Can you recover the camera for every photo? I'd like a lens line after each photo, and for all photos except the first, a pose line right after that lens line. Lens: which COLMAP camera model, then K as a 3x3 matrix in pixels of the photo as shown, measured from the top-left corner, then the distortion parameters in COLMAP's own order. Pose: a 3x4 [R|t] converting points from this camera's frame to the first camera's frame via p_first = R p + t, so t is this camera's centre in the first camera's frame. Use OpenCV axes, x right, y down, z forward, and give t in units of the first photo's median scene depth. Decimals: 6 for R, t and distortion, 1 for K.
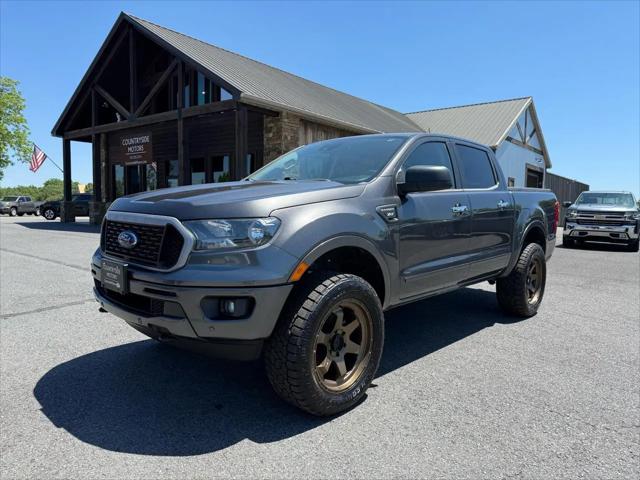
lens RADIAL K [[452.4, 0, 315.6], [0, 452.4, 237.4], [0, 0, 1]] dist [0.034546, -0.045558]
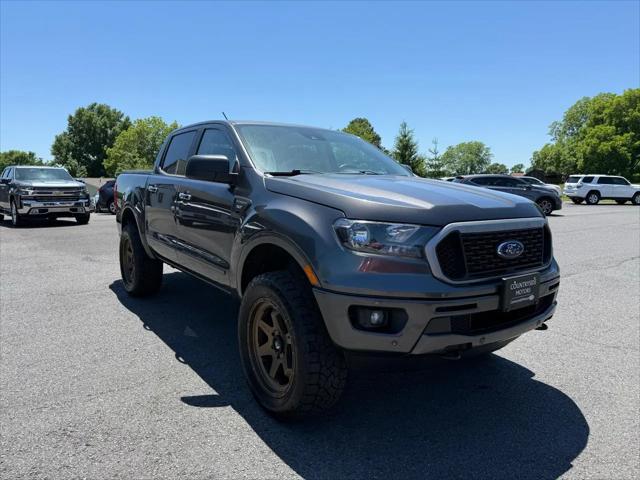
lens RADIAL K [[452.4, 0, 321.1], [0, 452.4, 240.7], [0, 0, 1]] dist [0.034546, -0.045558]
pose [[0.193169, -0.143724, 0.970582, -0.215852], [0.073838, 0.988538, 0.131687, -0.025112], [-0.978383, 0.046227, 0.201567, 0.189408]]
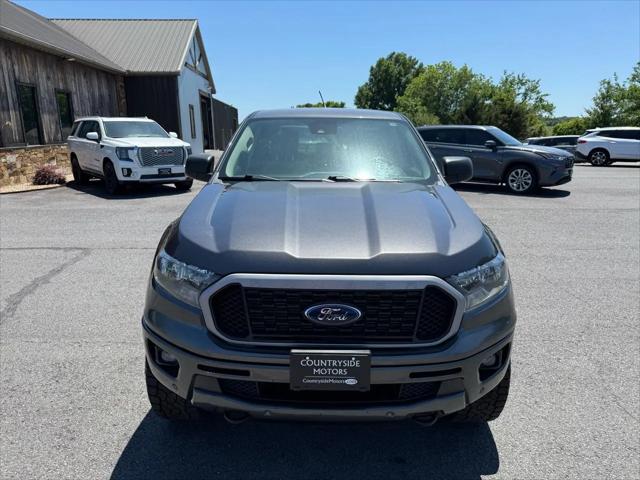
lens RADIAL K [[452.4, 0, 317.2], [0, 452.4, 245.0], [0, 0, 1]] dist [0.034546, -0.045558]
pose [[0.732312, -0.190805, 0.653691, -0.137925], [0.065342, 0.975202, 0.211450, -0.039162], [-0.677827, -0.112134, 0.726620, 0.084714]]
